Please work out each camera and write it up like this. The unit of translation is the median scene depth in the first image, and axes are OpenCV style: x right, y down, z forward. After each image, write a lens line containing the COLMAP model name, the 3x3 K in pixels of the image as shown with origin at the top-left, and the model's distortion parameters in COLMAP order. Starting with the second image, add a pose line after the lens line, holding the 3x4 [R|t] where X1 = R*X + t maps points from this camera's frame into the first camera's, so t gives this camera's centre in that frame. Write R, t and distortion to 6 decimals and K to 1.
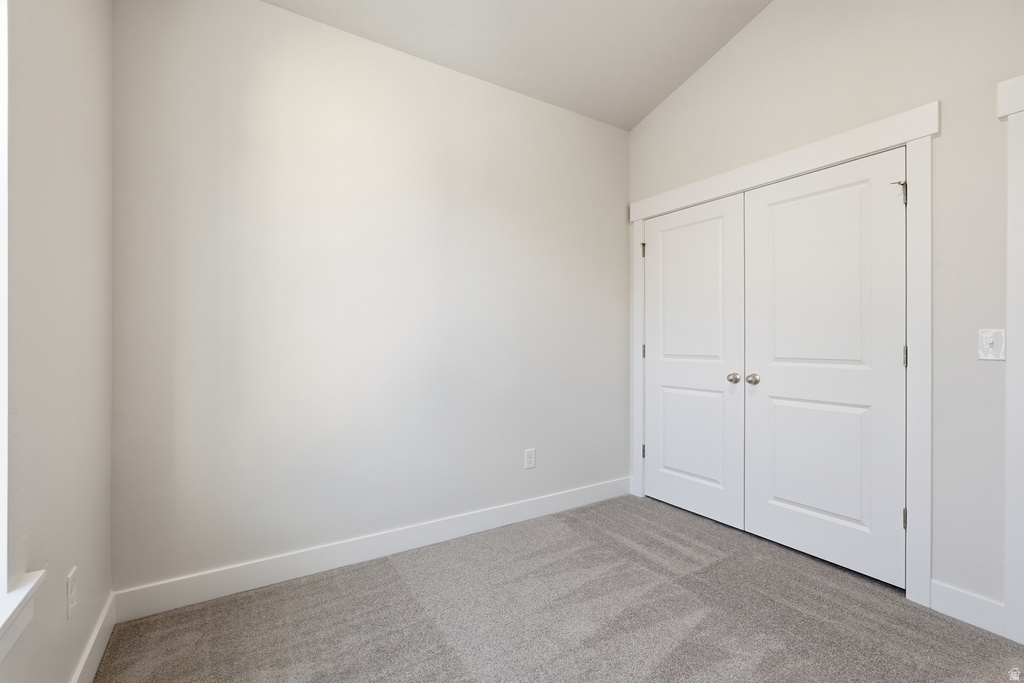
lens RADIAL K [[457.7, 0, 512.1], [0, 457.7, 331.7], [0, 0, 1]] dist [-0.012608, 0.004263]
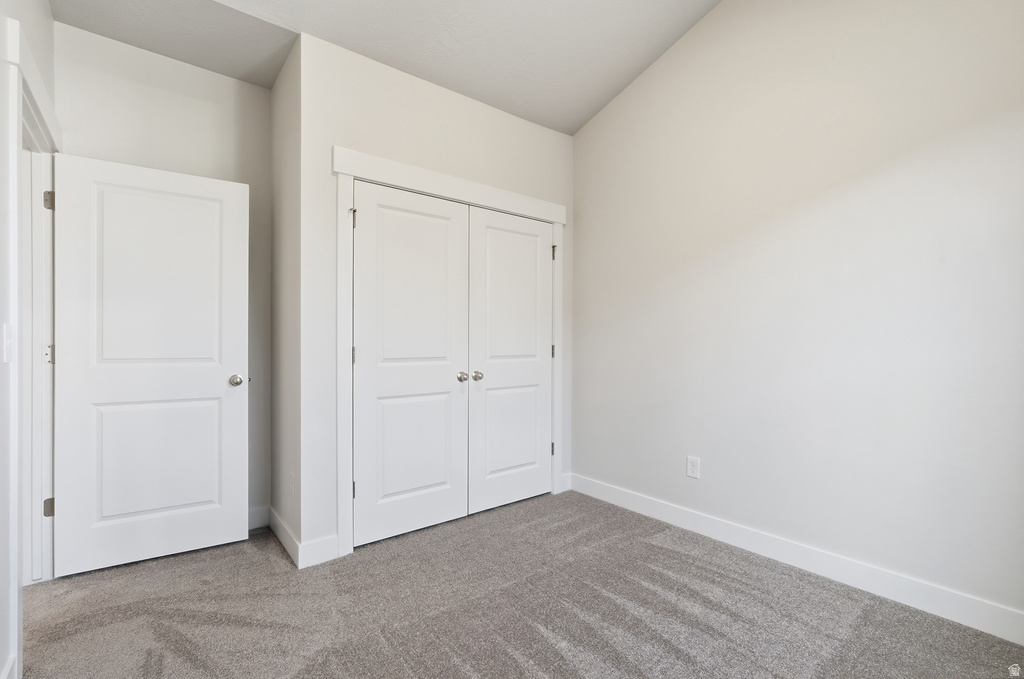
lens RADIAL K [[457.7, 0, 518.1], [0, 457.7, 343.2], [0, 0, 1]] dist [-0.012608, 0.004263]
pose [[-0.124692, -0.000215, 0.992195, -0.501157], [-0.018316, 0.999830, -0.002085, 0.019752], [-0.992026, -0.018433, -0.124675, 0.861348]]
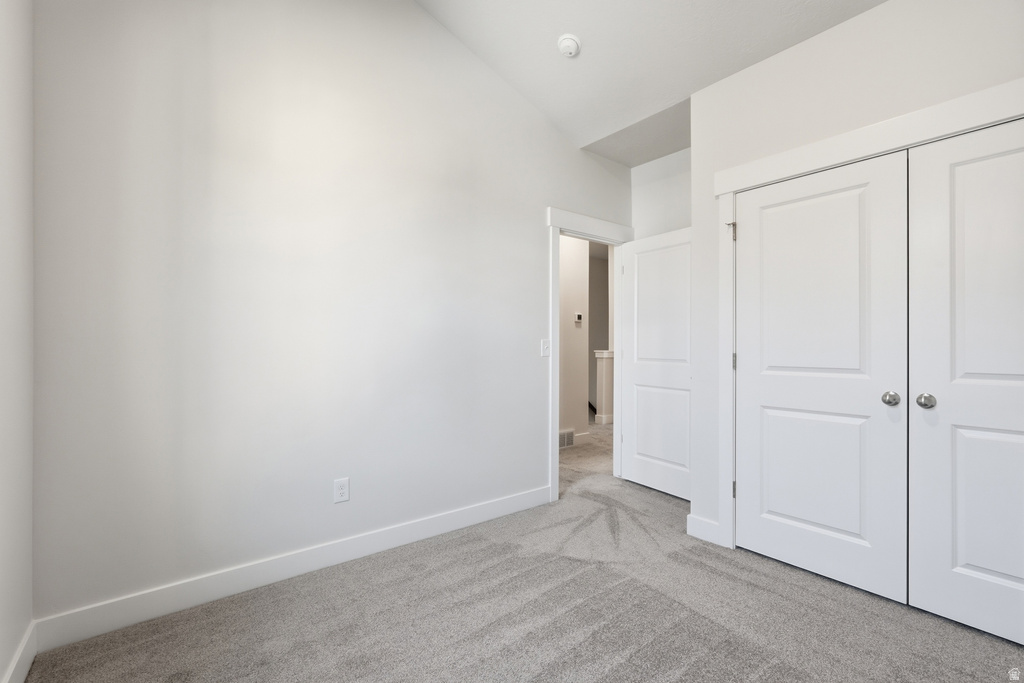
lens RADIAL K [[457.7, 0, 509.0], [0, 457.7, 341.4], [0, 0, 1]] dist [-0.012608, 0.004263]
pose [[0.996370, 0.006130, 0.084907, -0.169870], [-0.006740, 0.999954, 0.006892, 0.005434], [-0.084861, -0.007439, 0.996365, 0.268167]]
